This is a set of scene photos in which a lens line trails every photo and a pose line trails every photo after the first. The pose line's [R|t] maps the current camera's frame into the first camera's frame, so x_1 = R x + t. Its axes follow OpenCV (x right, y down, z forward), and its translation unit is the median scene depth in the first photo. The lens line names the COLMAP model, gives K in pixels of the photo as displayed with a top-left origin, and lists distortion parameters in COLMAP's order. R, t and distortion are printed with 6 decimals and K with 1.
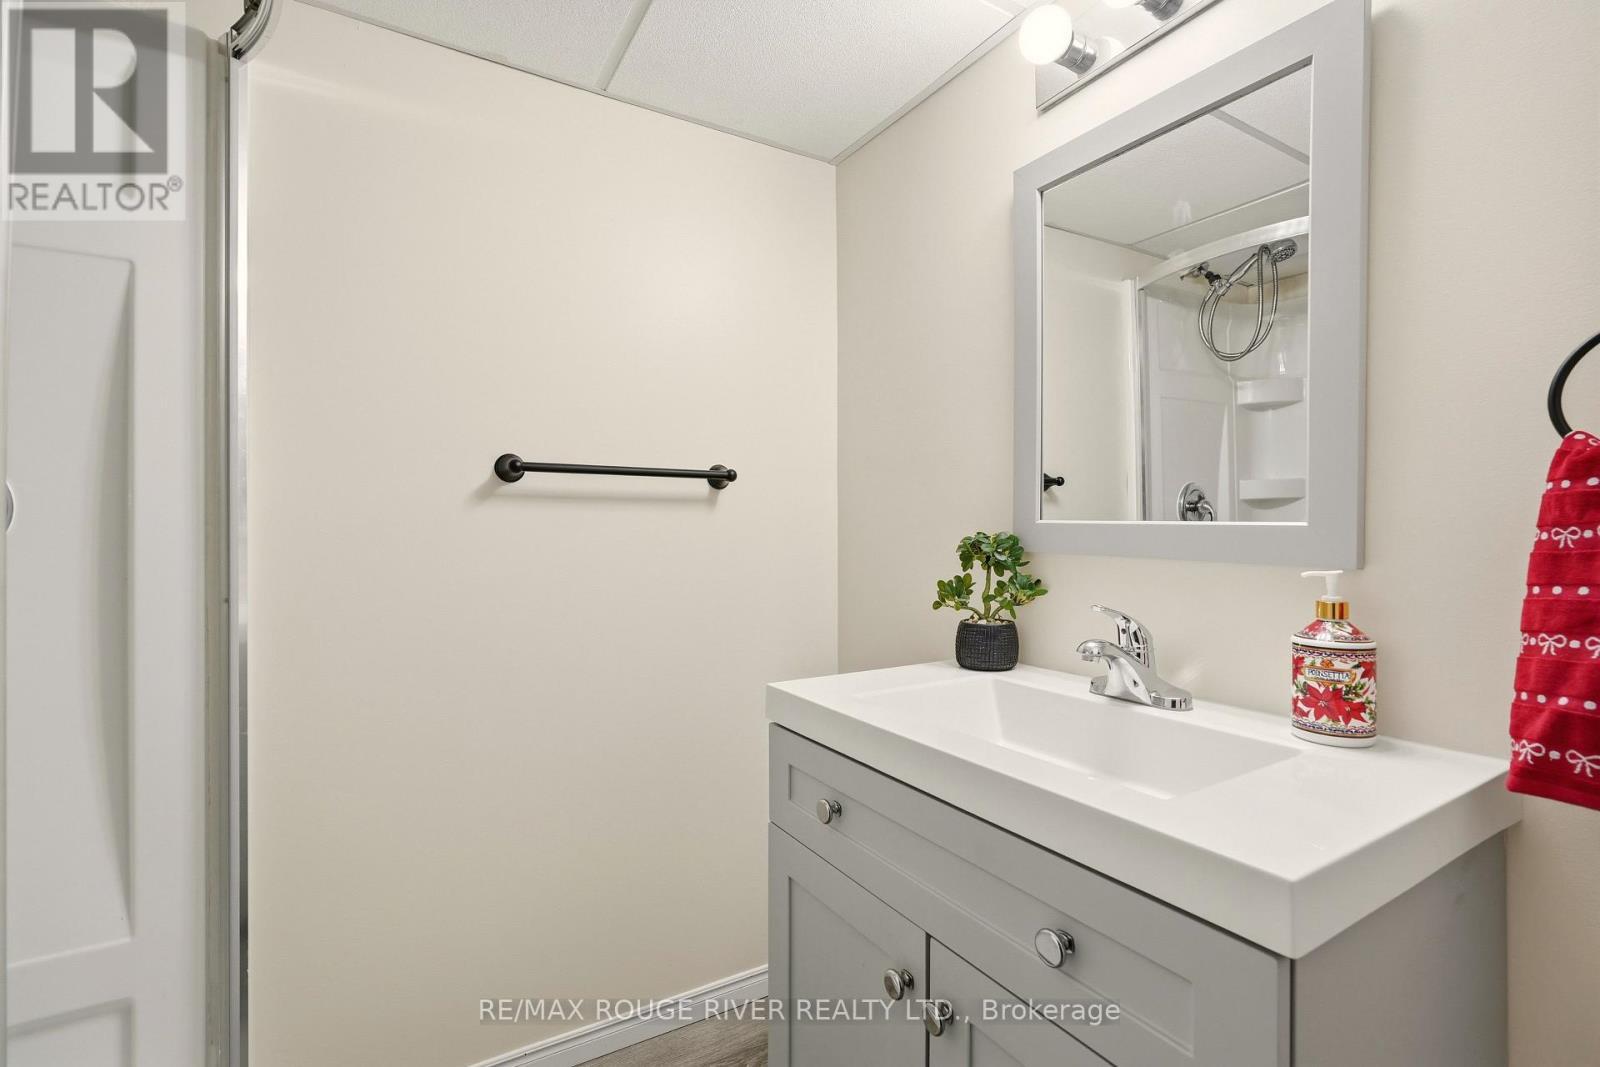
lens RADIAL K [[753.6, 0, 802.0], [0, 753.6, 535.0], [0, 0, 1]] dist [-0.006705, 0.000730]
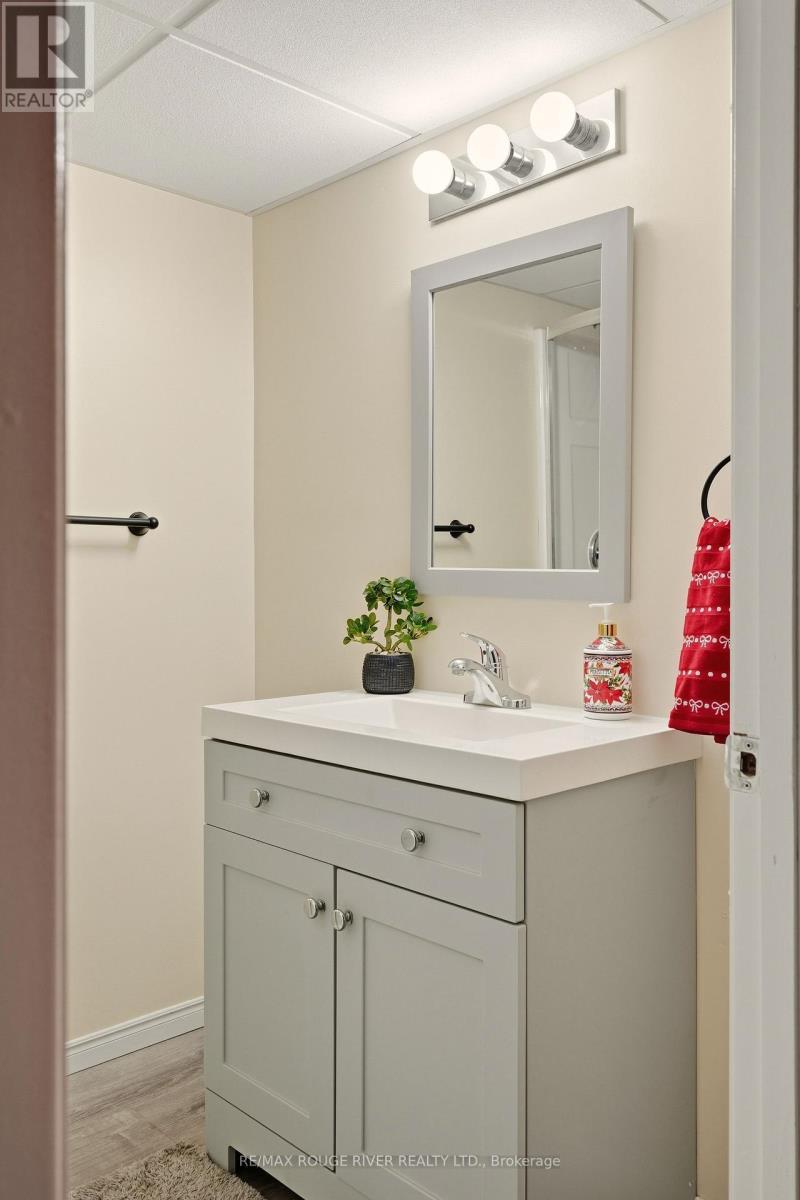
lens RADIAL K [[994.4, 0, 397.7], [0, 994.4, 579.3], [0, 0, 1]] dist [-0.010559, -0.001592]
pose [[0.977885, -0.000940, 0.209141, -0.080895], [0.001776, 0.999991, -0.003806, 0.006135], [-0.209136, 0.004093, 0.977878, -0.645667]]
